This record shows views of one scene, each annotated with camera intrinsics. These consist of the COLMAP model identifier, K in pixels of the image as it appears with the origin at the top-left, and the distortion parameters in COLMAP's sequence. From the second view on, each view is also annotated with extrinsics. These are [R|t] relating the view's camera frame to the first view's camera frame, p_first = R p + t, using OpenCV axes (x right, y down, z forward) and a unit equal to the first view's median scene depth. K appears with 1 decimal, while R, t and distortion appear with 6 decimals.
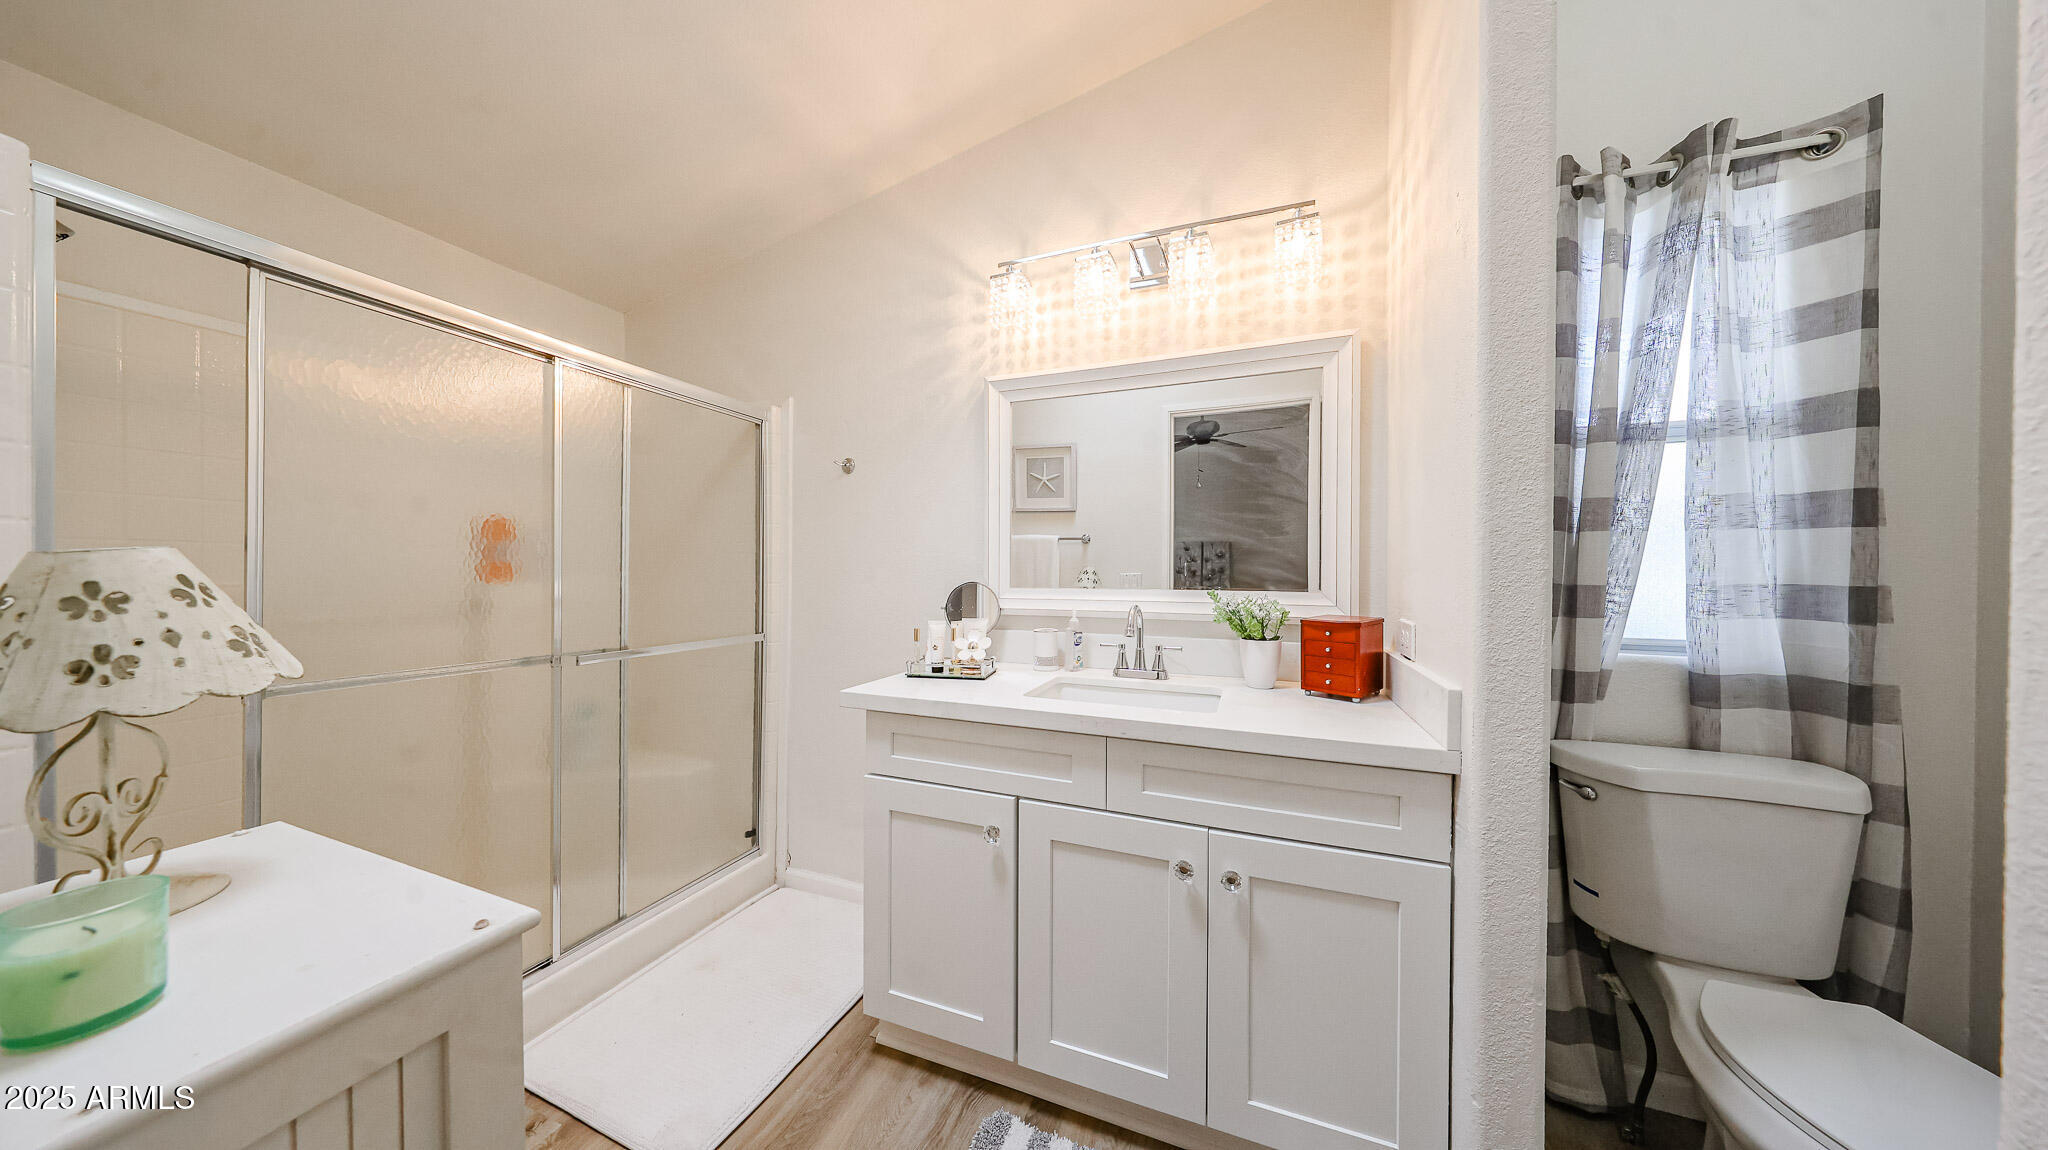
lens RADIAL K [[615.7, 0, 1011.3], [0, 615.7, 579.2], [0, 0, 1]] dist [-0.001158, -0.000006]
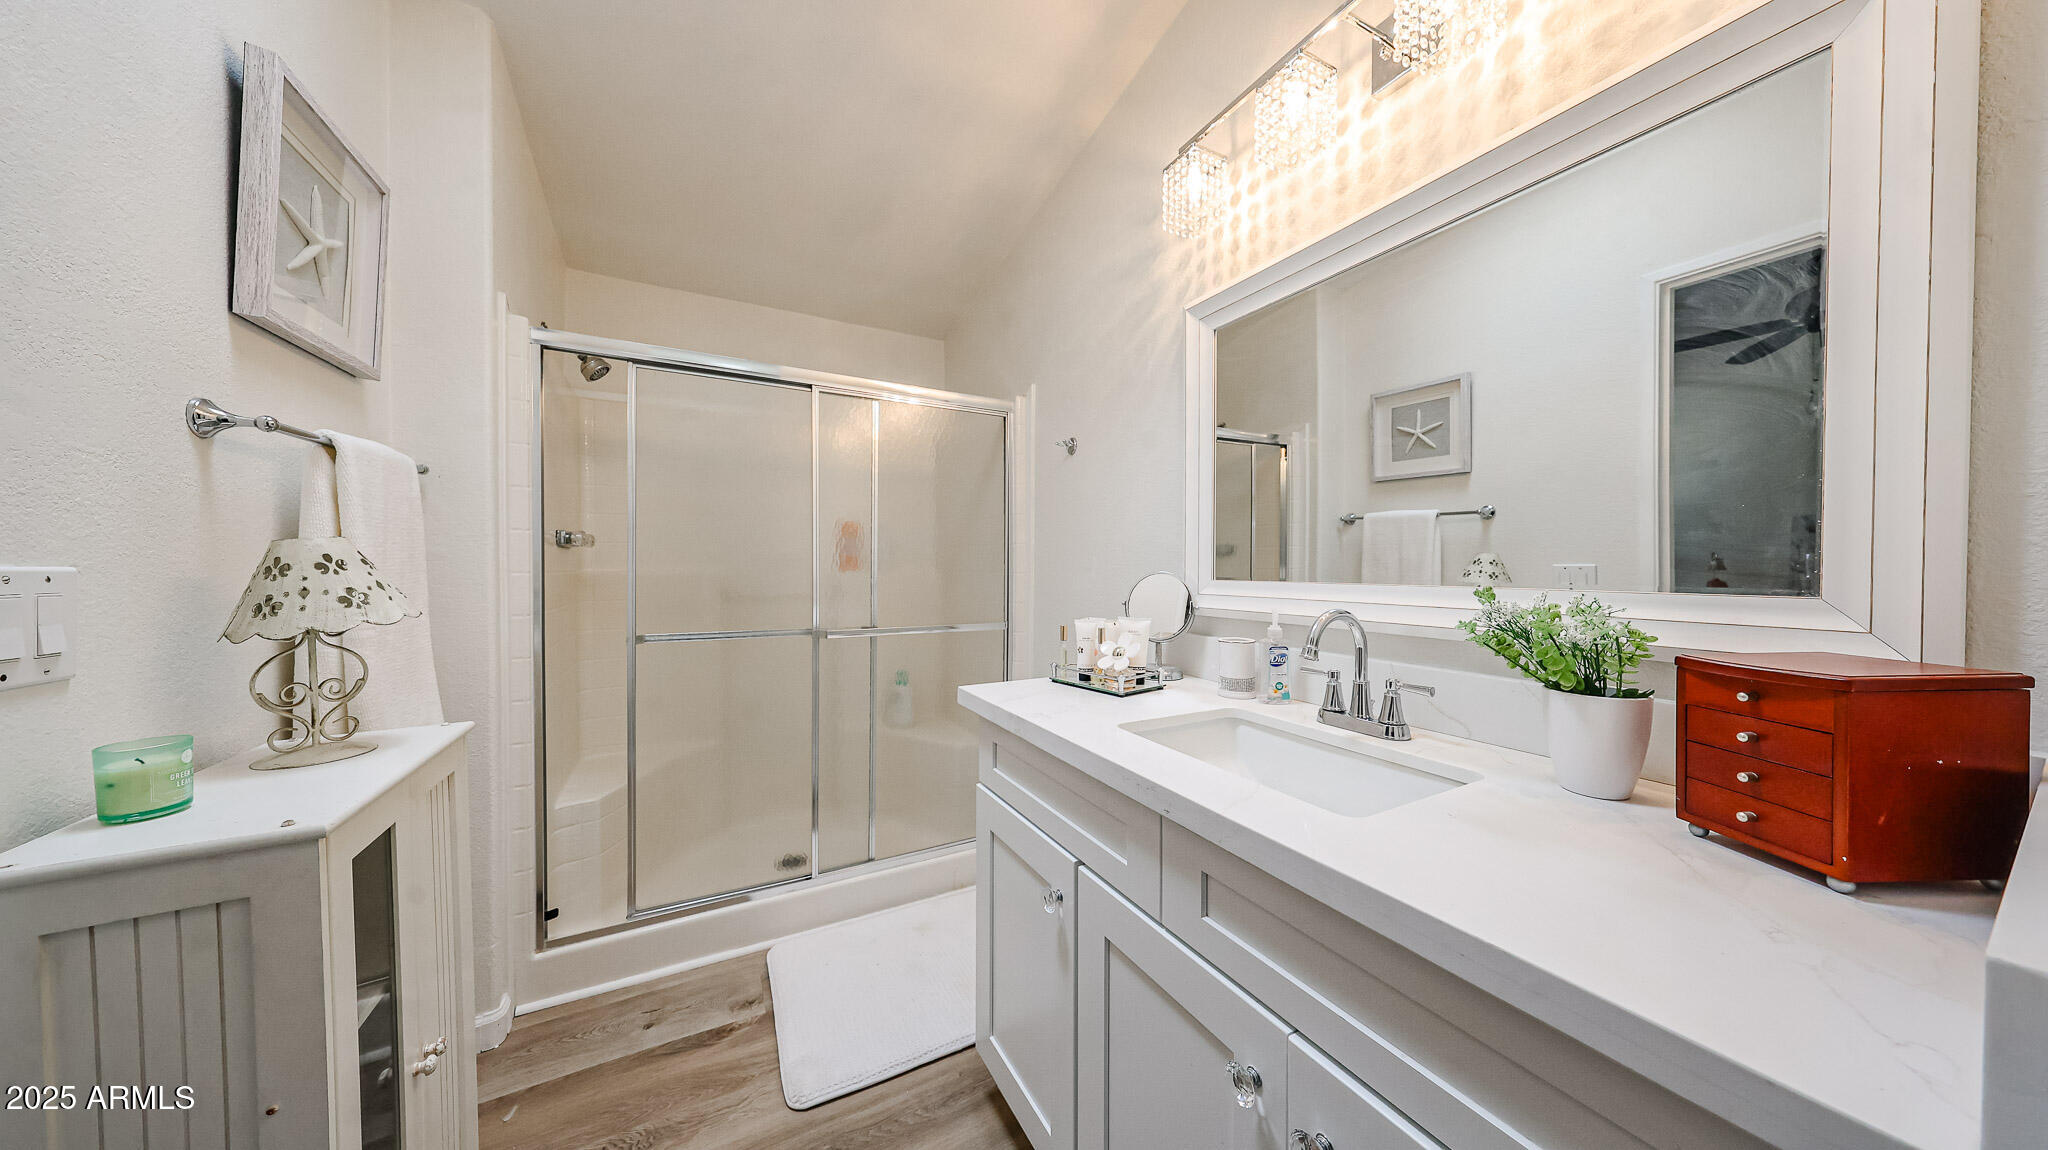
lens RADIAL K [[615.7, 0, 1010.1], [0, 615.7, 577.3], [0, 0, 1]] dist [-0.001158, -0.000006]
pose [[0.755289, 0.010706, -0.655305, 0.327232], [-0.008539, 0.999942, 0.006494, 0.008696], [0.655337, 0.000691, 0.755336, 0.301980]]
